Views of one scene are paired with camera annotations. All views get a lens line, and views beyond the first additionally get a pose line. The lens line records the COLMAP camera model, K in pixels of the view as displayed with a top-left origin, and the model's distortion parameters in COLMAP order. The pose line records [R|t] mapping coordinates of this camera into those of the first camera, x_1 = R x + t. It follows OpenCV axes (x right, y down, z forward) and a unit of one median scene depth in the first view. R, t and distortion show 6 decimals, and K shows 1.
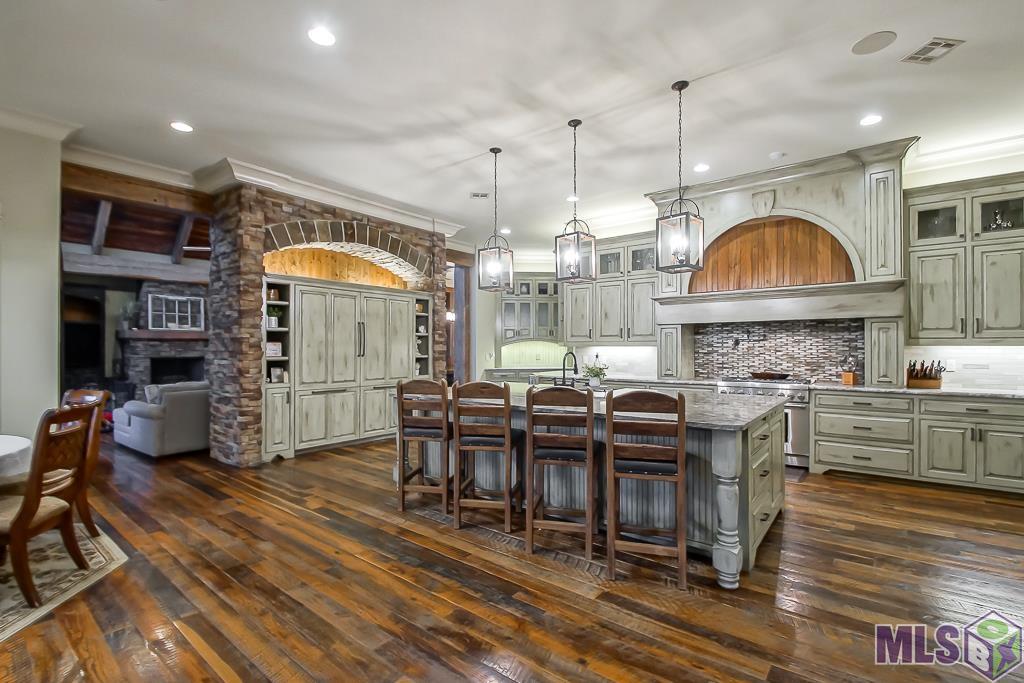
lens RADIAL K [[454.1, 0, 519.0], [0, 454.1, 347.0], [0, 0, 1]] dist [0.015998, -0.002764]
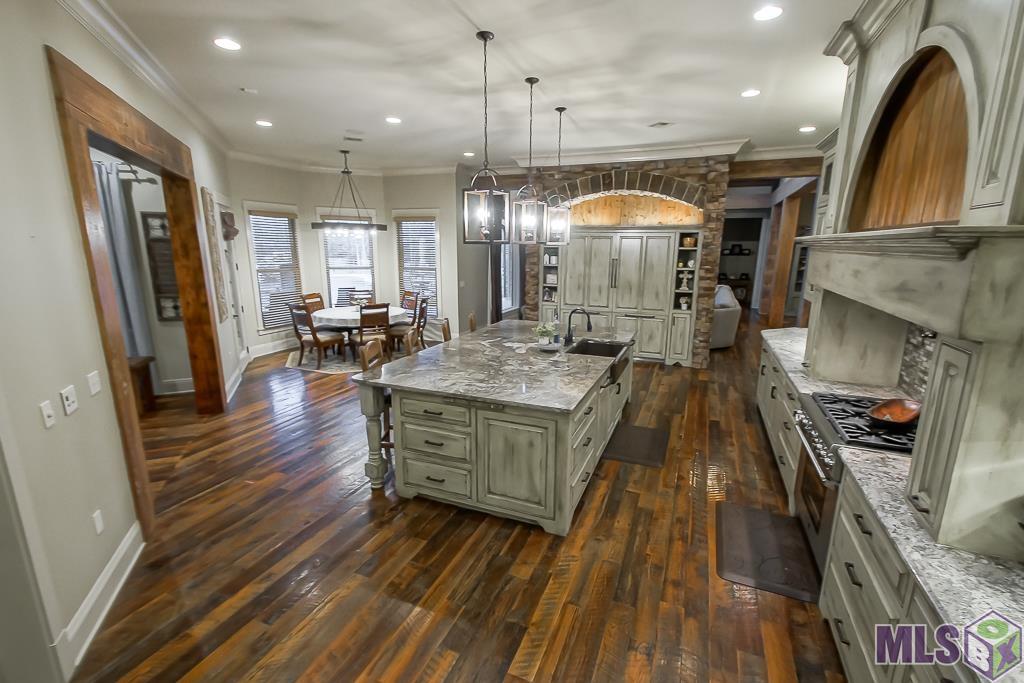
lens RADIAL K [[454.1, 0, 539.4], [0, 454.1, 343.9], [0, 0, 1]] dist [0.015998, -0.002764]
pose [[0.310708, 0.210306, -0.926947, 0.910969], [-0.010535, 0.975917, 0.217886, -0.115631], [0.950447, -0.057934, 0.305441, 0.531951]]
